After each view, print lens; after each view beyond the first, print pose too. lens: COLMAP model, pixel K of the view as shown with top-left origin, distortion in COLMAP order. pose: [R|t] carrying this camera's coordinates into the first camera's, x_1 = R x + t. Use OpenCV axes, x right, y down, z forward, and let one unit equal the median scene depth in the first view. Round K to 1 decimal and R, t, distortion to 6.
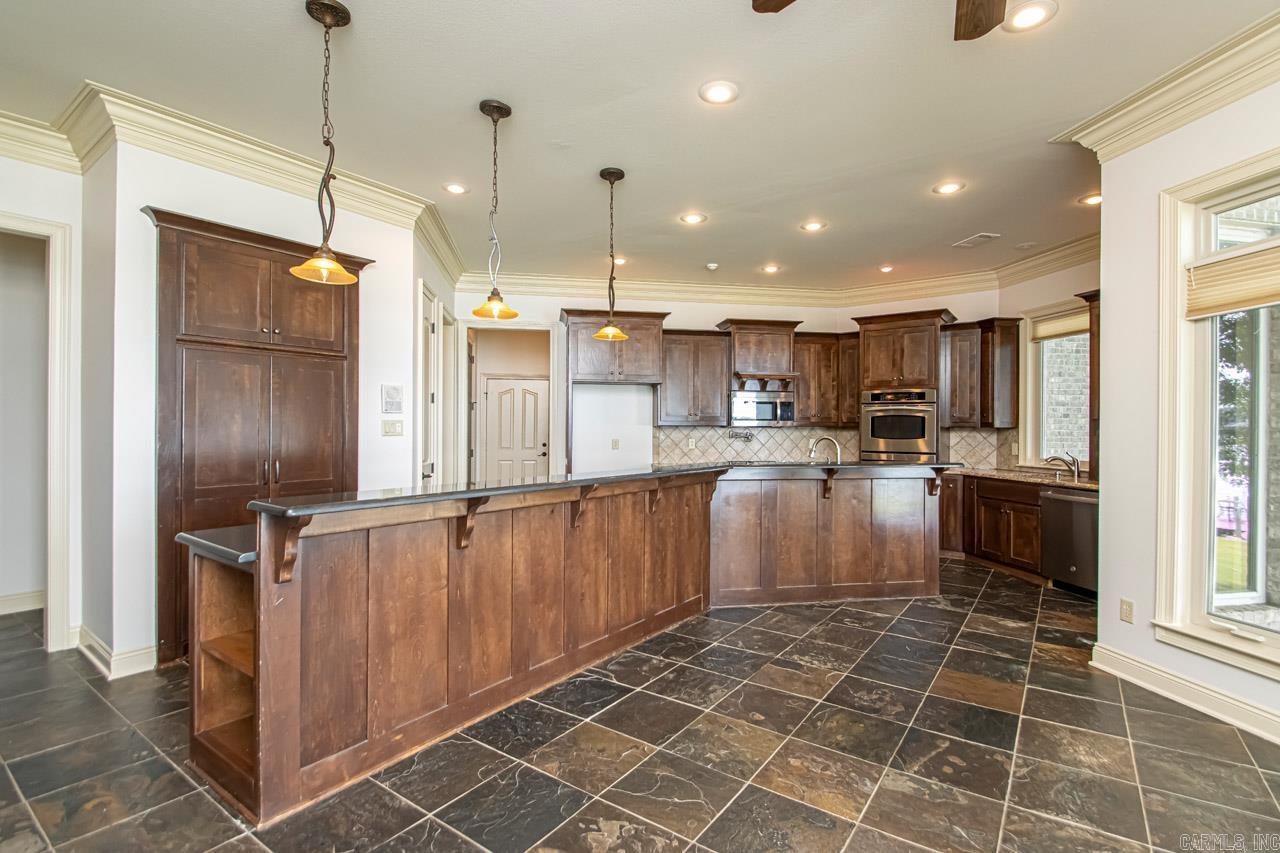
lens RADIAL K [[591.5, 0, 645.6], [0, 591.5, 433.4], [0, 0, 1]] dist [0.011869, -0.011544]
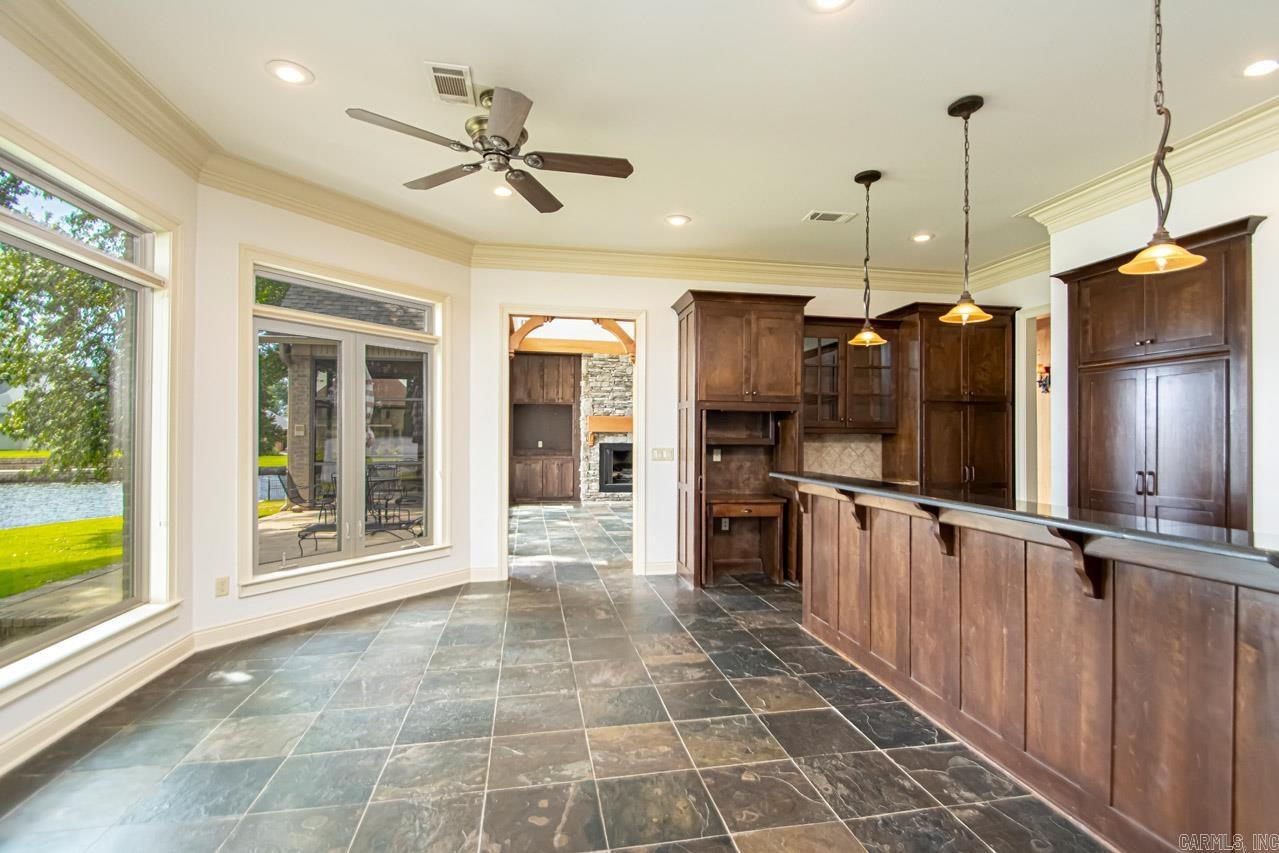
lens RADIAL K [[590.5, 0, 650.7], [0, 590.5, 425.0], [0, 0, 1]] dist [0.013590, -0.018413]
pose [[-0.679799, -0.023377, -0.733026, 0.693328], [-0.017241, 0.999725, -0.015894, -0.003052], [0.733196, 0.001833, -0.680015, 1.118275]]
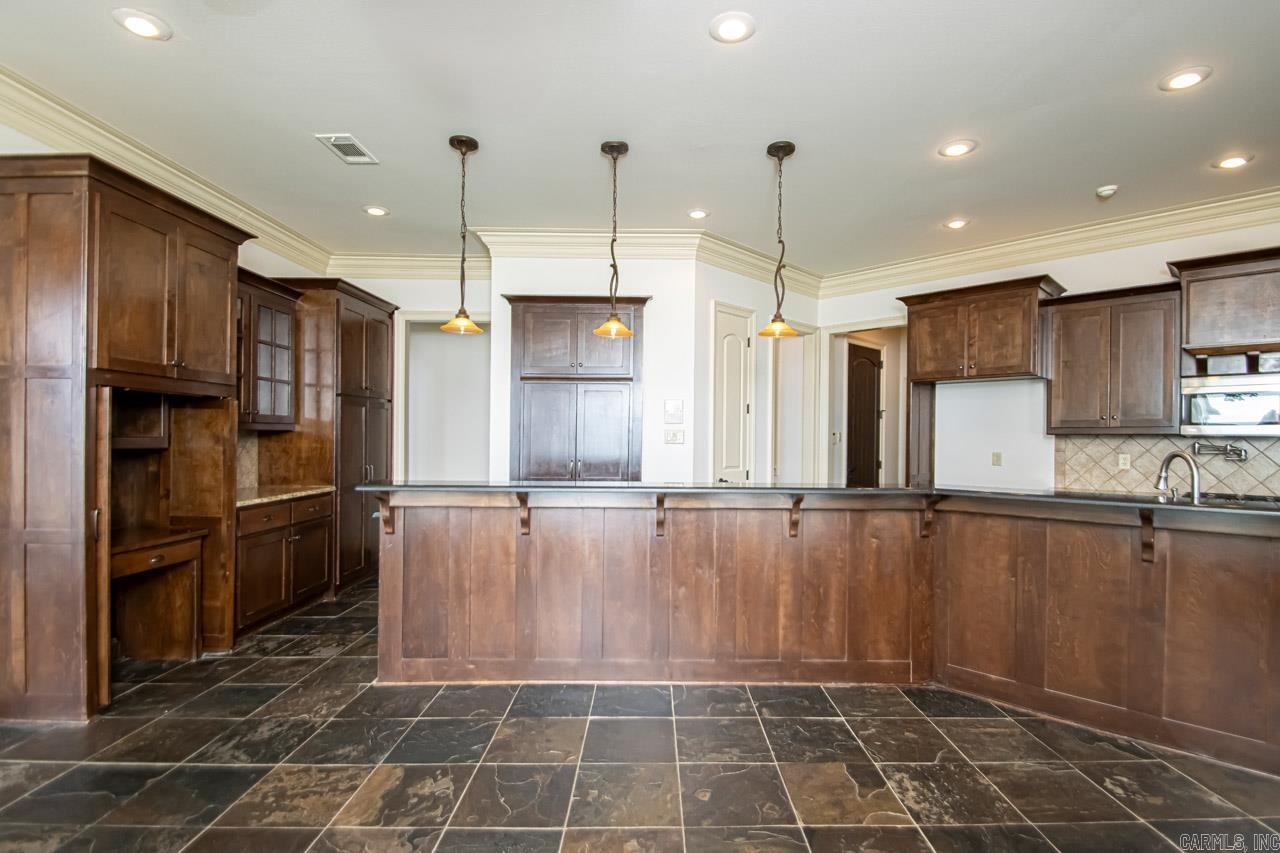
lens RADIAL K [[602.6, 0, 656.1], [0, 602.6, 440.1], [0, 0, 1]] dist [0.018887, -0.020455]
pose [[0.589532, 0.004073, -0.807735, 0.617577], [-0.009700, 0.999951, -0.002037, 0.000020], [0.807687, 0.009036, 0.589543, 0.352117]]
